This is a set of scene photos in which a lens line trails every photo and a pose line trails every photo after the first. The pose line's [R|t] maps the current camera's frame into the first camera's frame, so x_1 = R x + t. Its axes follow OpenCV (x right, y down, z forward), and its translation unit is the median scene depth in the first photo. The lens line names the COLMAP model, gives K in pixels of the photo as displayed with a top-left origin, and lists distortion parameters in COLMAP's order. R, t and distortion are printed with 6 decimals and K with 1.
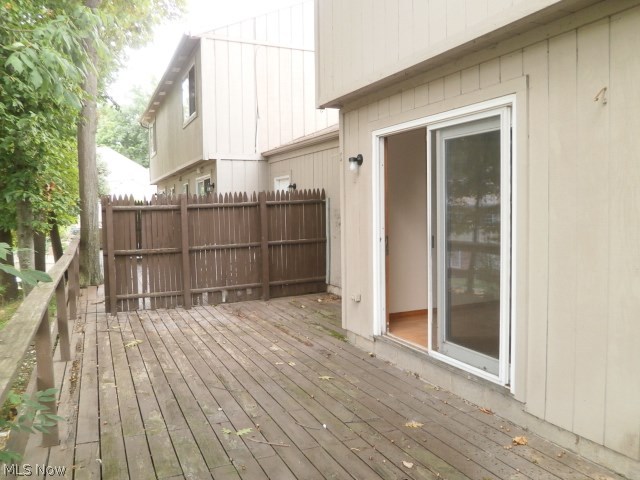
lens RADIAL K [[510.7, 0, 320.0], [0, 510.7, 240.0], [0, 0, 1]] dist [-0.112845, 0.127210]
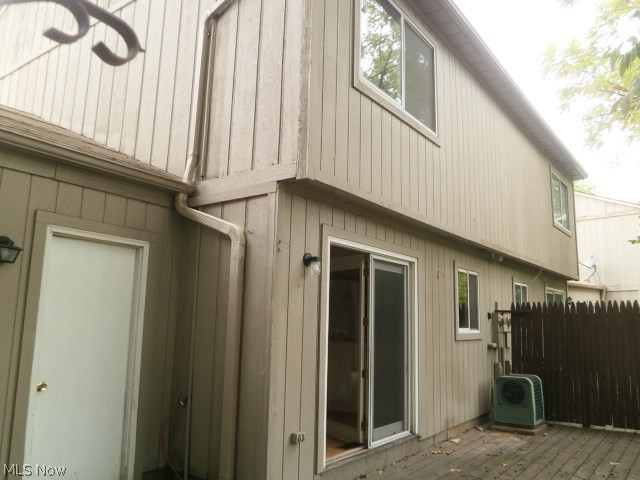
lens RADIAL K [[510.7, 0, 320.0], [0, 510.7, 240.0], [0, 0, 1]] dist [-0.112845, 0.127210]
pose [[-0.484365, 0.153793, 0.861242, -0.847314], [0.038484, 0.987220, -0.154646, -0.073030], [-0.874019, -0.041761, -0.484094, 1.793668]]
